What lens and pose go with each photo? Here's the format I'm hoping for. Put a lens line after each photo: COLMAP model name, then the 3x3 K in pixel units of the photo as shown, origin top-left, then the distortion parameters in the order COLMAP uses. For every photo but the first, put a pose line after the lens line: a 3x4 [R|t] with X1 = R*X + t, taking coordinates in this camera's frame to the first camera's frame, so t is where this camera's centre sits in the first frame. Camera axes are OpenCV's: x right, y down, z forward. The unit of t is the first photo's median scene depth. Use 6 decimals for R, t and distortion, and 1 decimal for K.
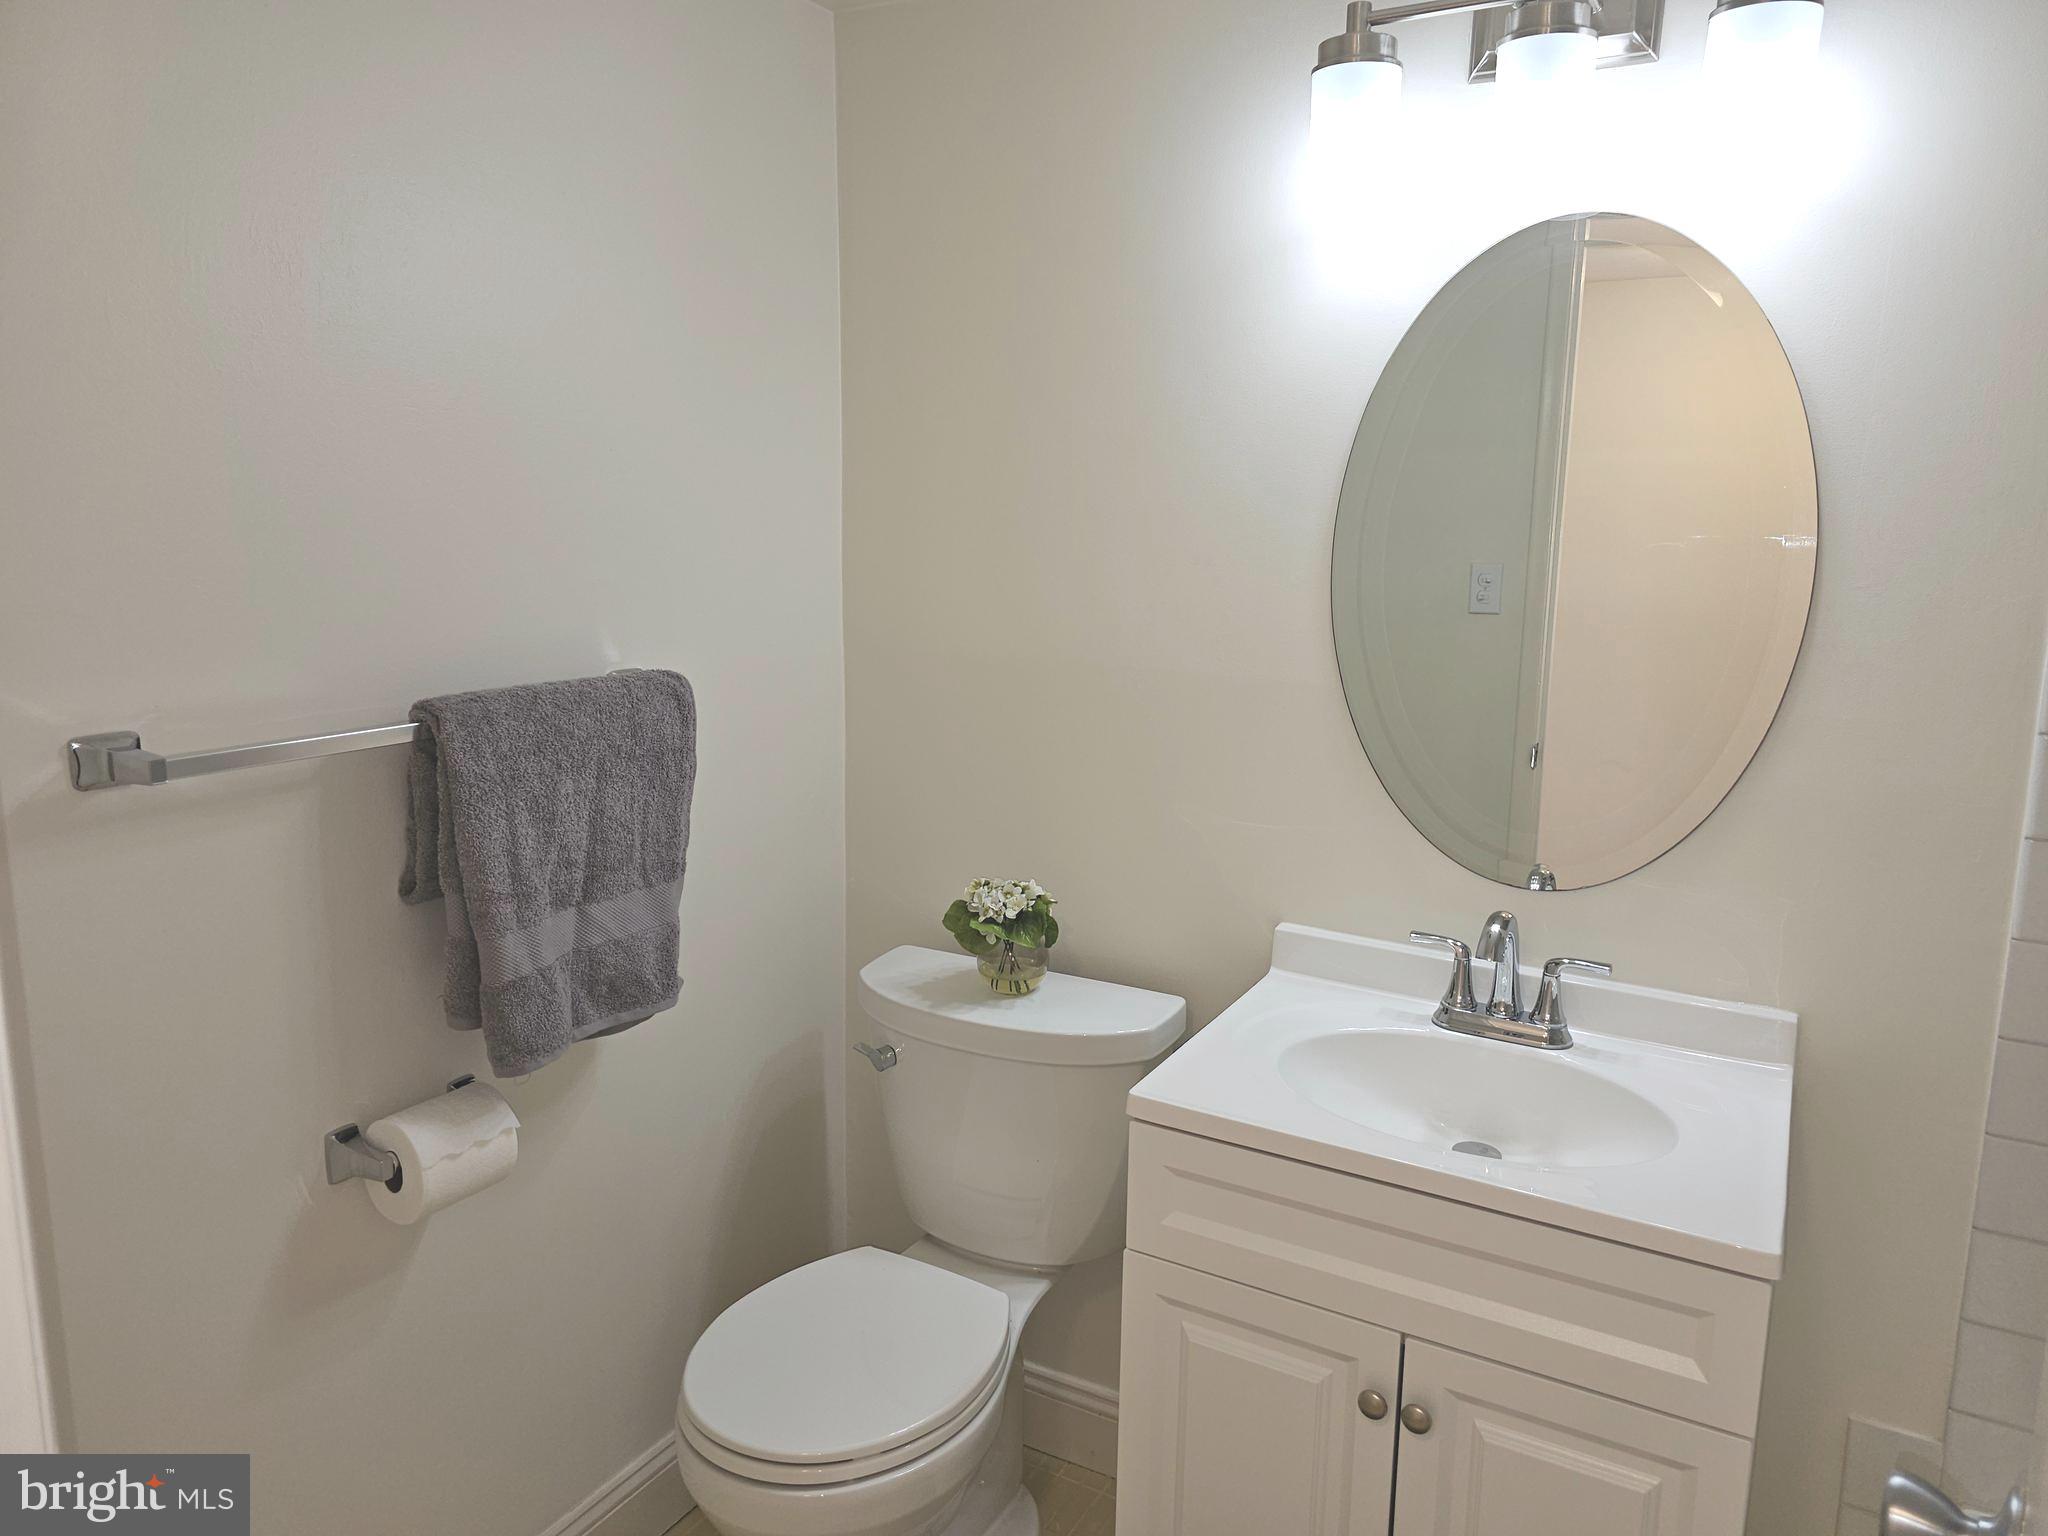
lens RADIAL K [[1373.8, 0, 1032.1], [0, 1373.8, 764.2], [0, 0, 1]] dist [0.047396, -0.030784]
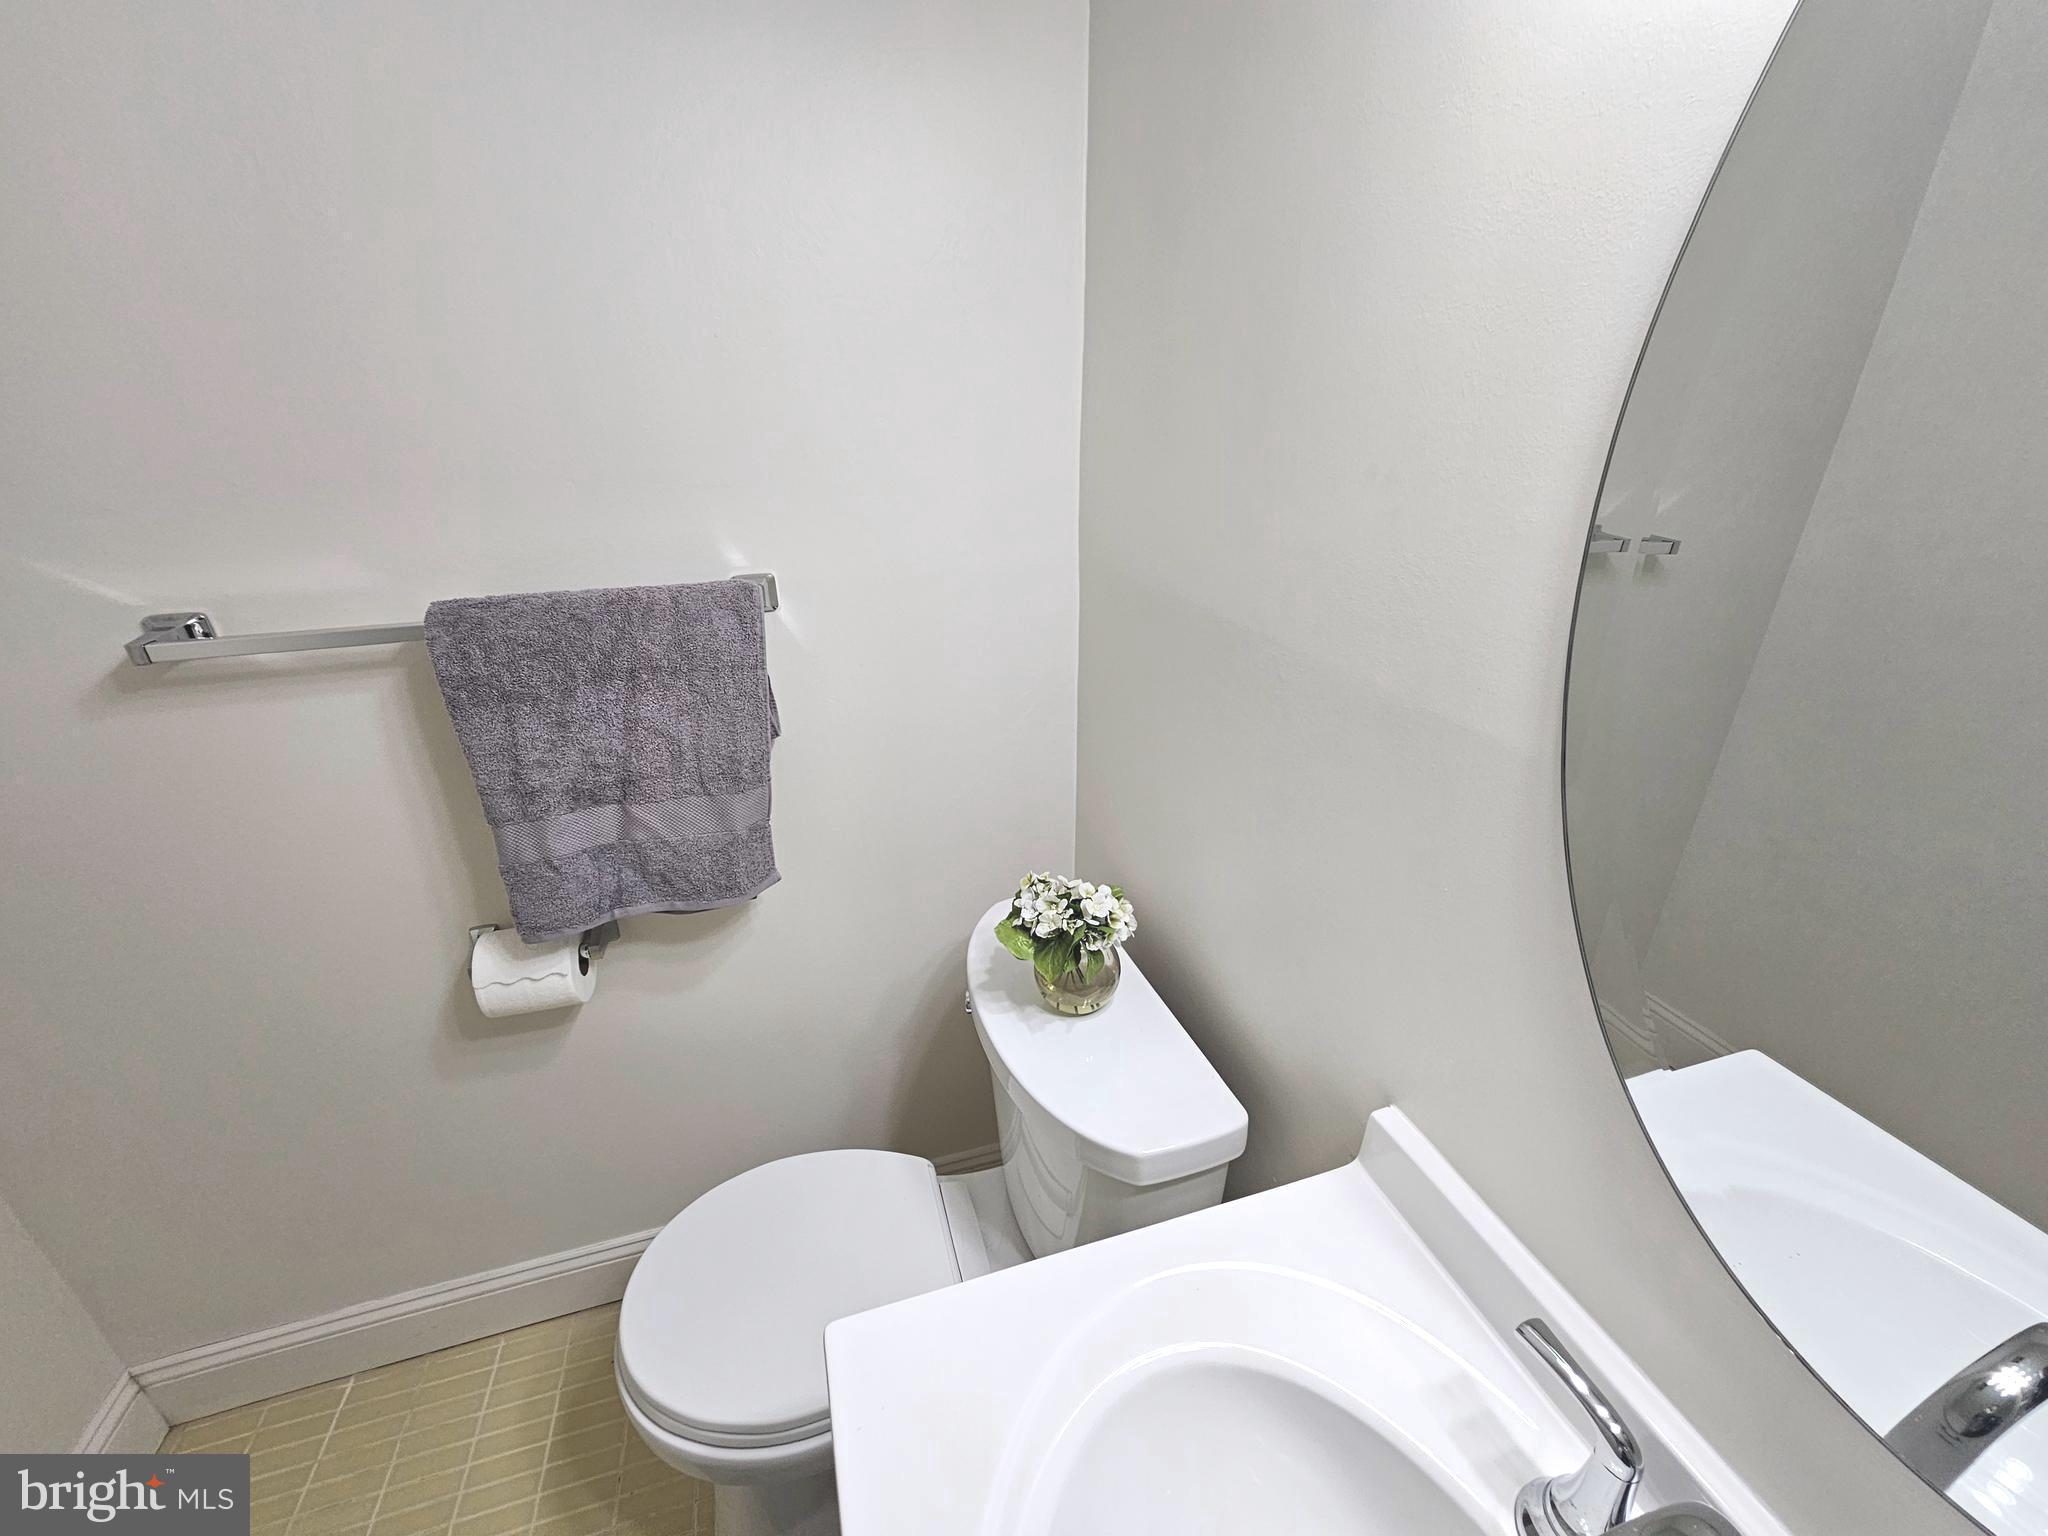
lens RADIAL K [[827.5, 0, 1017.2], [0, 827.5, 770.6], [0, 0, 1]] dist [0.001184, 0.000473]
pose [[0.721428, 0.255655, -0.643570, 0.294222], [-0.100397, 0.958151, 0.268079, -0.122625], [0.685173, -0.128787, 0.716904, 0.734022]]
